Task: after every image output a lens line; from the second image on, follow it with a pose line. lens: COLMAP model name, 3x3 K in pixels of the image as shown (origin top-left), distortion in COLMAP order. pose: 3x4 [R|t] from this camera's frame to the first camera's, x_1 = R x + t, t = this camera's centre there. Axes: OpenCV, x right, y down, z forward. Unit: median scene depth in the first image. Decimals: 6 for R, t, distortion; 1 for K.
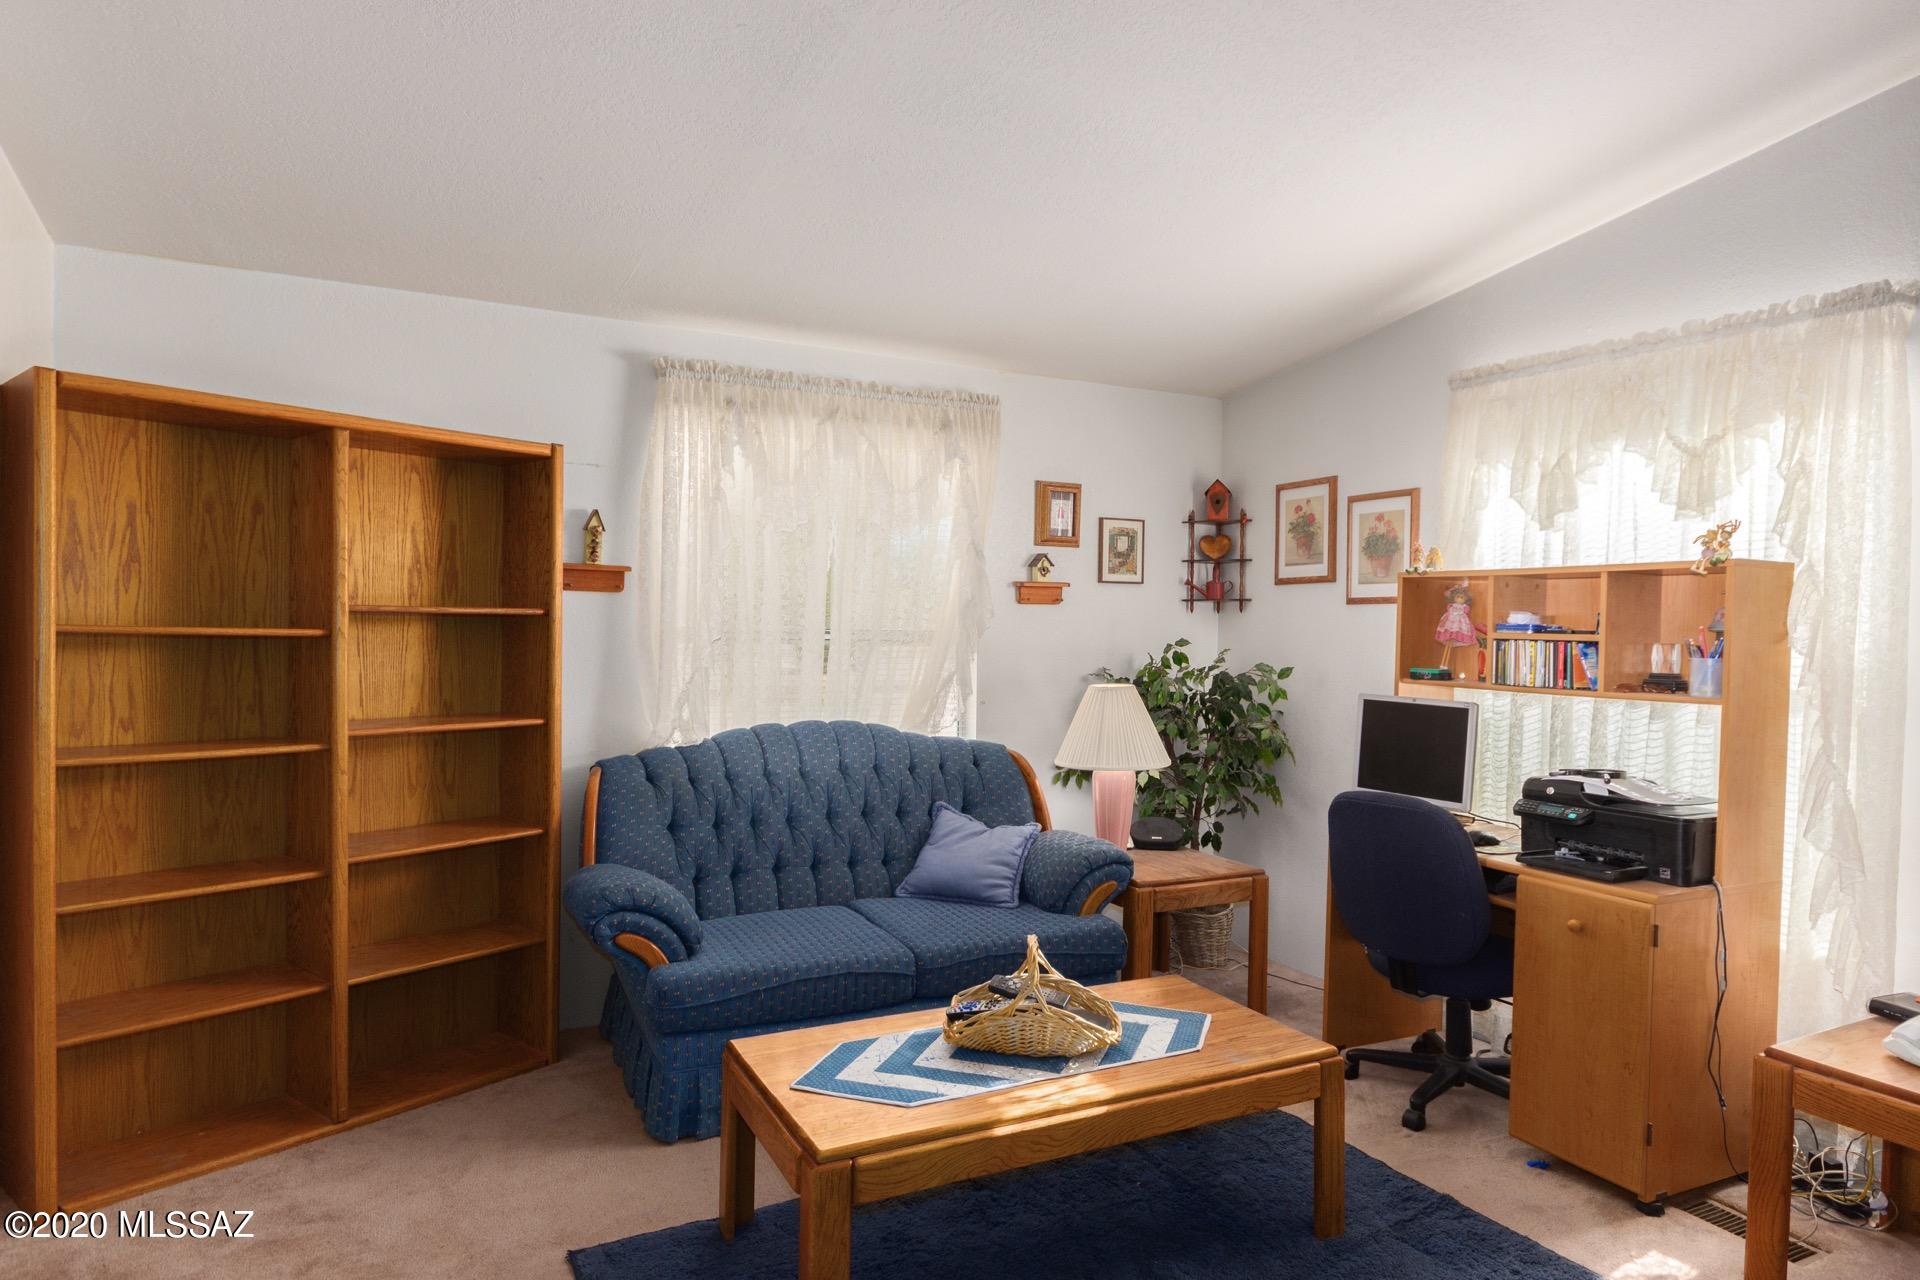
lens RADIAL K [[1134.2, 0, 960.0], [0, 1134.2, 640.0], [0, 0, 1]] dist [-0.003519, -0.000597]
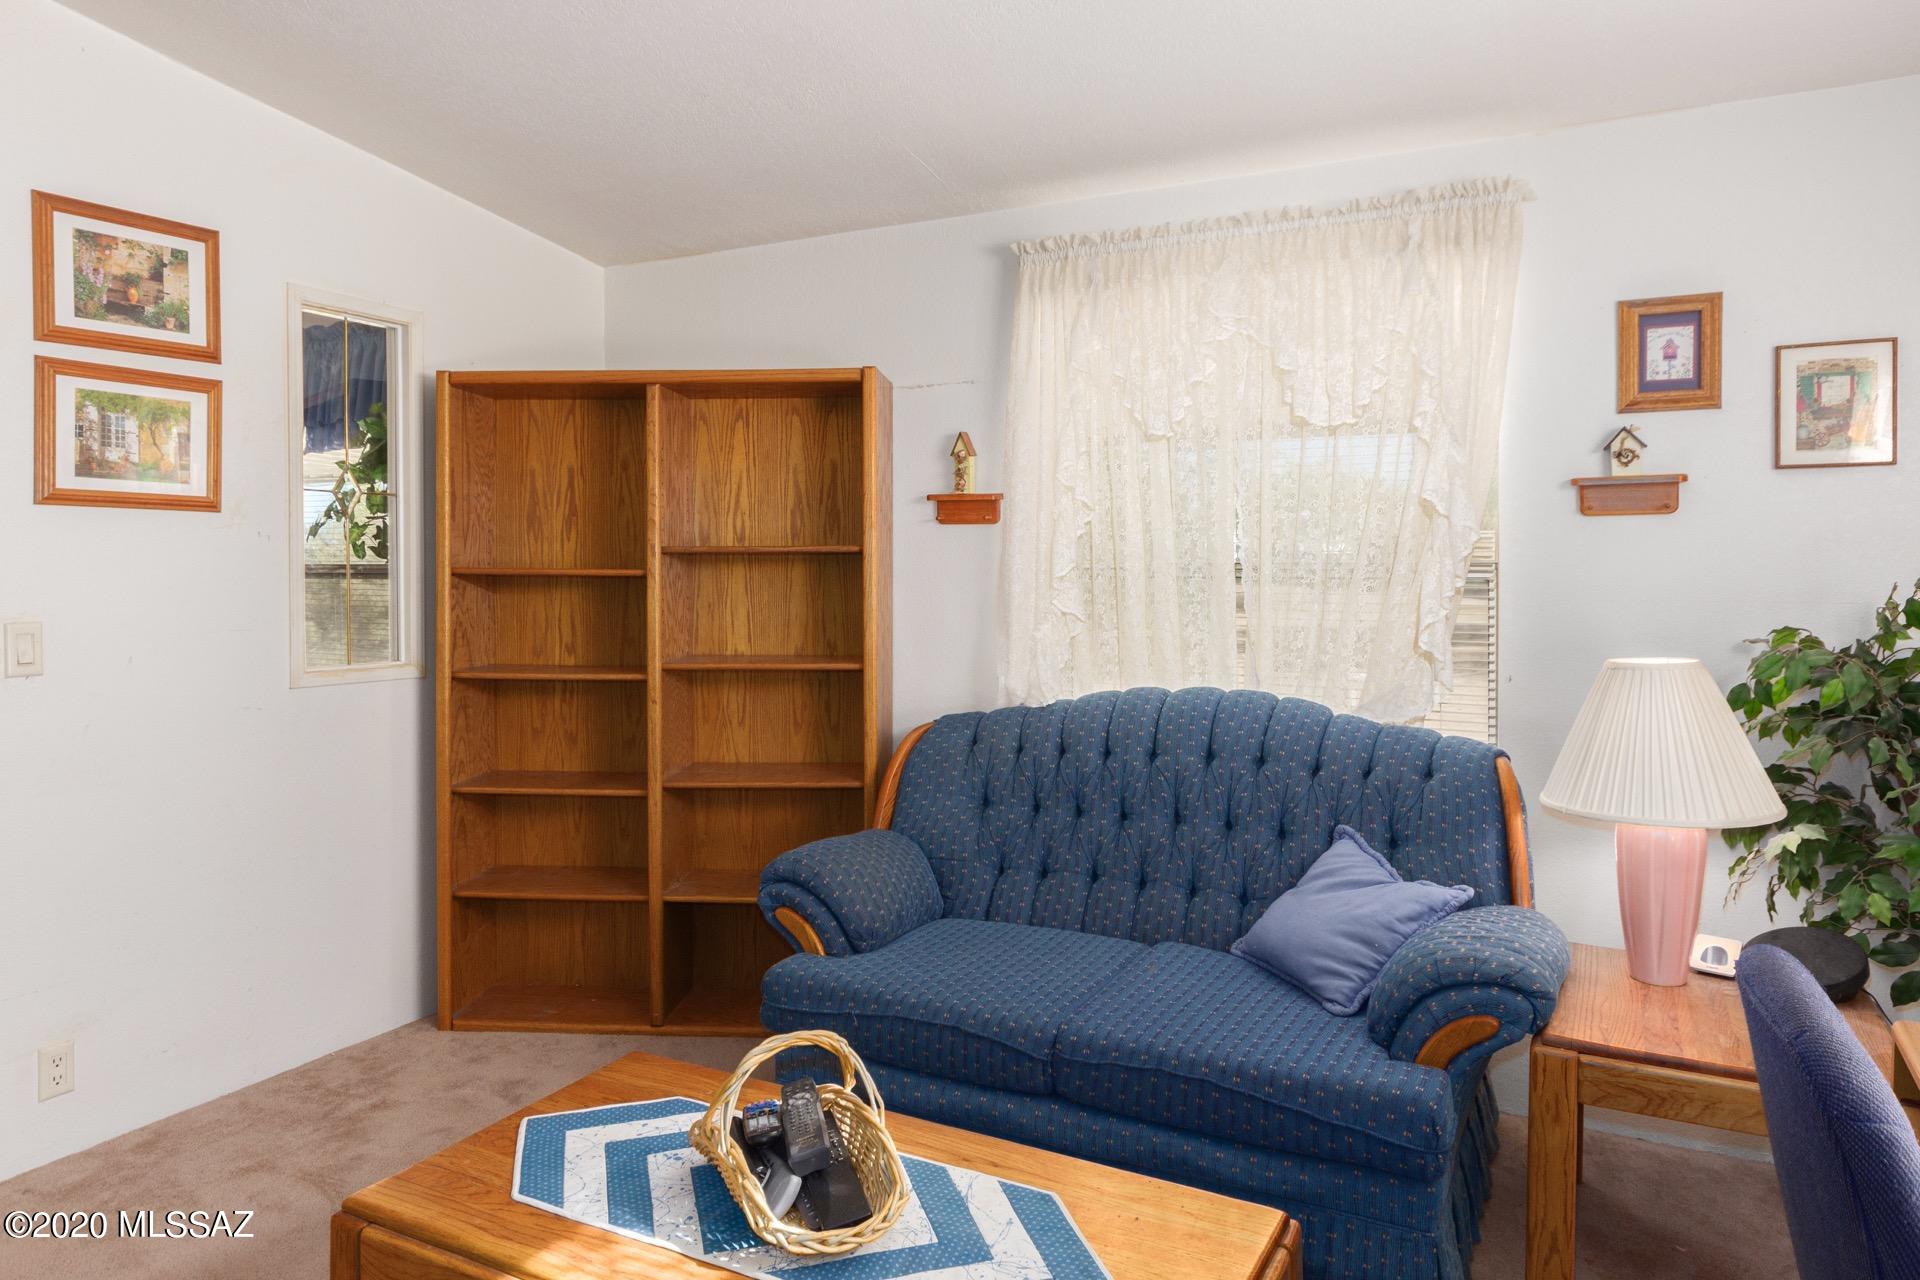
lens RADIAL K [[1215.5, 0, 960.0], [0, 1215.5, 579.9], [0, 0, 1]] dist [0.001981, 0.000750]
pose [[0.587792, -0.003091, -0.809006, 0.484746], [0.001222, 0.999995, -0.002933, 0.003663], [0.809011, 0.000735, 0.587792, 0.476175]]
